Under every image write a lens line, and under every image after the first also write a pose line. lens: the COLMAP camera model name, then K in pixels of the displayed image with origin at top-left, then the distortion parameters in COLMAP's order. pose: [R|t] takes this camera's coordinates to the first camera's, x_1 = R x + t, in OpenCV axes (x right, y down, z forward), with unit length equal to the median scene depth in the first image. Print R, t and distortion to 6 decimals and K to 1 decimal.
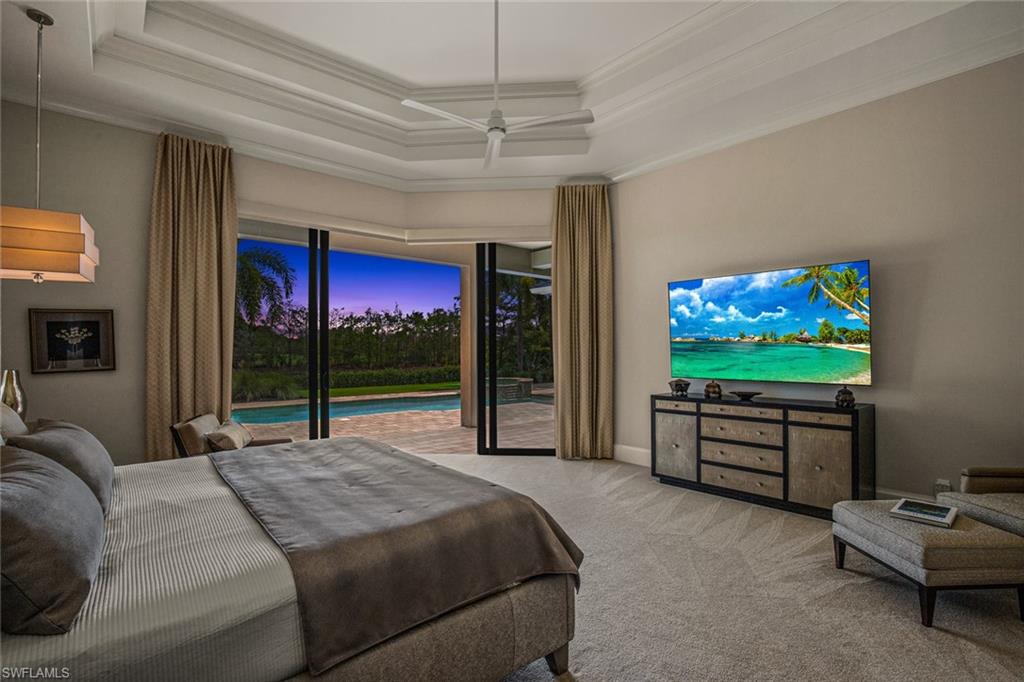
lens RADIAL K [[476.7, 0, 515.3], [0, 476.7, 352.1], [0, 0, 1]] dist [-0.017551, 0.000507]
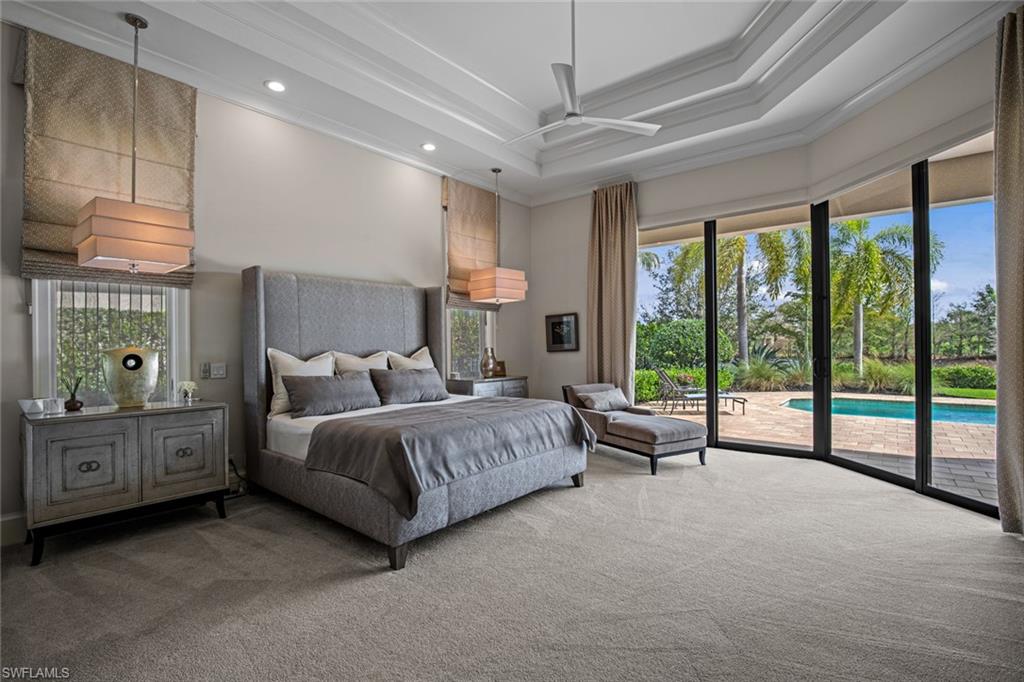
lens RADIAL K [[476.7, 0, 515.3], [0, 476.7, 352.1], [0, 0, 1]] dist [-0.017551, 0.000507]
pose [[0.197525, 0.015656, -0.980173, 0.790208], [0.008465, 0.999808, 0.017676, 0.014014], [0.980261, -0.011789, 0.197354, 0.548269]]
